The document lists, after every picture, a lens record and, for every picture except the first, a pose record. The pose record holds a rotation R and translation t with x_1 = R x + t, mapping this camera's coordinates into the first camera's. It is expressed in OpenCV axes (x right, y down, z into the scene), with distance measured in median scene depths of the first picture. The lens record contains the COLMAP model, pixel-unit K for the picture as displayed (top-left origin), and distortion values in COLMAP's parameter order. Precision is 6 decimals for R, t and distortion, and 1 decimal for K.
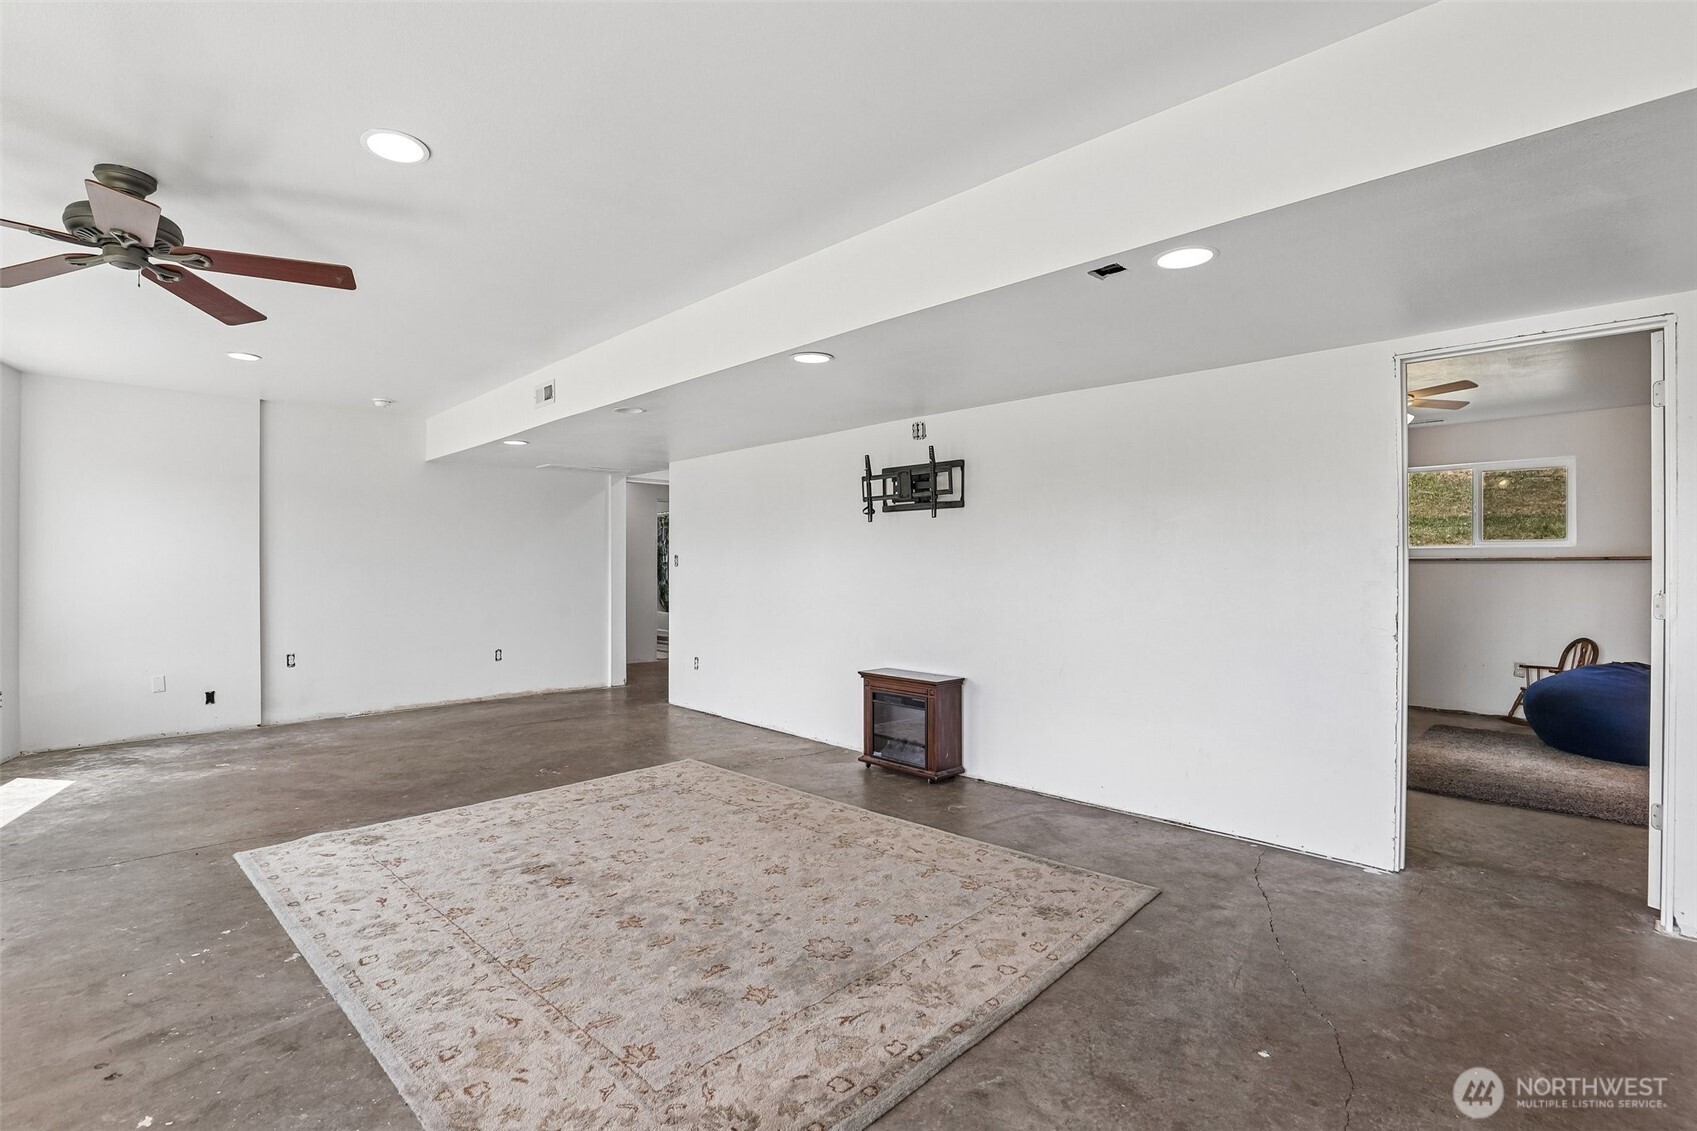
lens RADIAL K [[801.9, 0, 848.5], [0, 801.9, 565.5], [0, 0, 1]] dist [-0.018190, 0.000678]
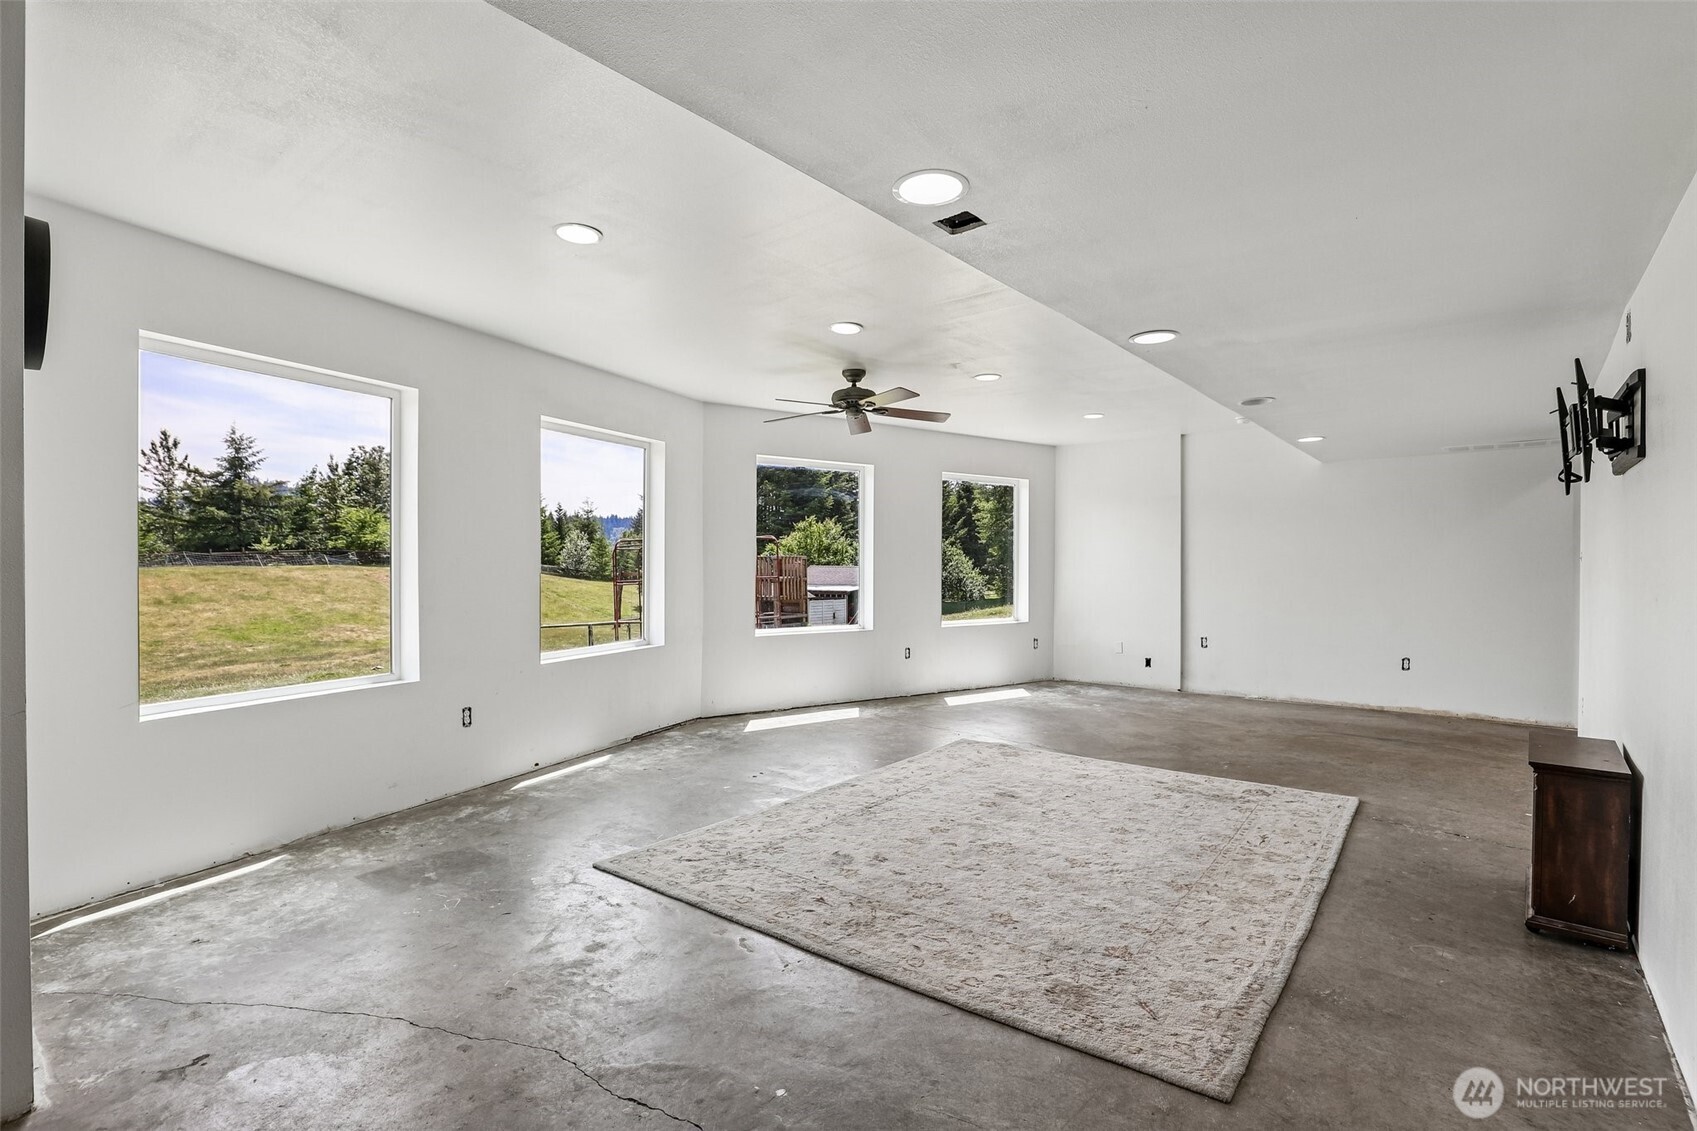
lens RADIAL K [[801.9, 0, 848.5], [0, 801.9, 565.5], [0, 0, 1]] dist [-0.018190, 0.000678]
pose [[0.095290, 0.000763, -0.995449, 0.704022], [-0.001995, 0.999998, 0.000576, -0.000930], [0.995448, 0.001931, 0.095292, 0.475337]]
